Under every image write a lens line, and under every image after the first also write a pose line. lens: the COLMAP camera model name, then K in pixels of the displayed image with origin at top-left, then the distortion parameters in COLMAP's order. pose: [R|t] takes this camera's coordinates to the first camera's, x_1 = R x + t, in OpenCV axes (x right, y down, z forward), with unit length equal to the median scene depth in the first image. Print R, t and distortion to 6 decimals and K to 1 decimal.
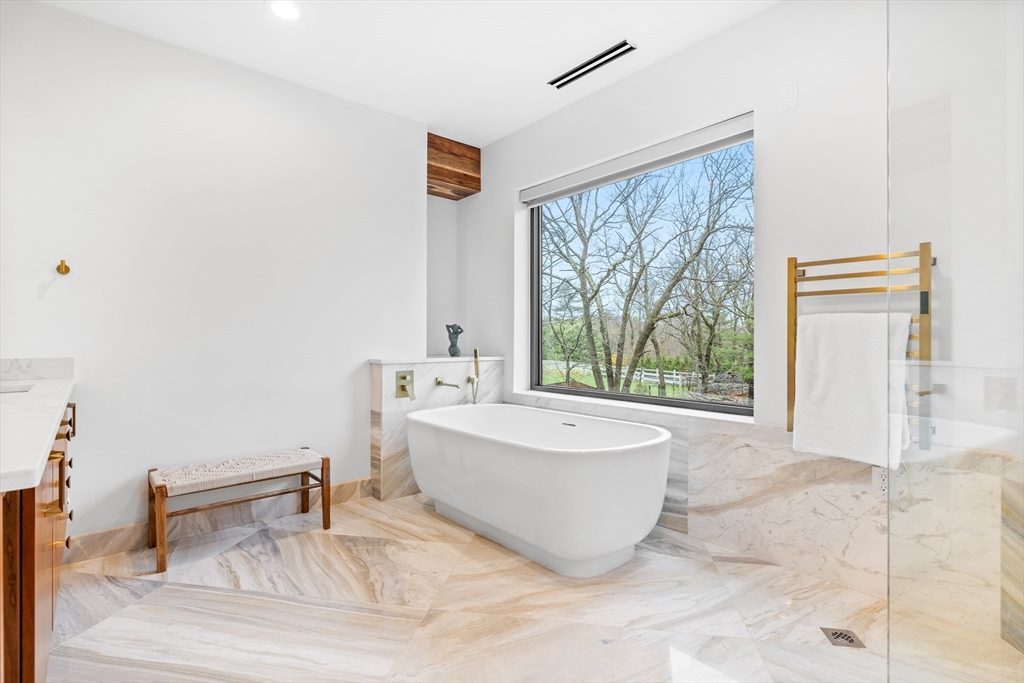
lens RADIAL K [[485.9, 0, 514.0], [0, 485.9, 338.0], [0, 0, 1]] dist [-0.002013, -0.000380]
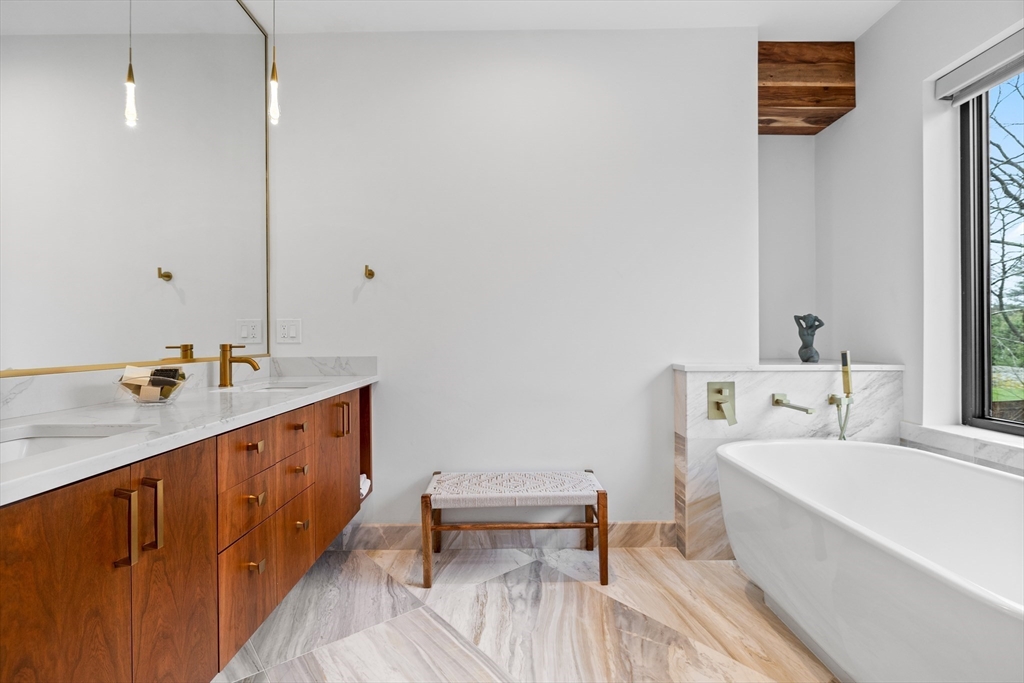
lens RADIAL K [[485.9, 0, 514.0], [0, 485.9, 338.0], [0, 0, 1]] dist [-0.002013, -0.000380]
pose [[0.755985, -0.005760, -0.654564, 0.010832], [0.007748, 0.999970, 0.000149, 0.001292], [0.654543, -0.005184, 0.756007, 0.274870]]
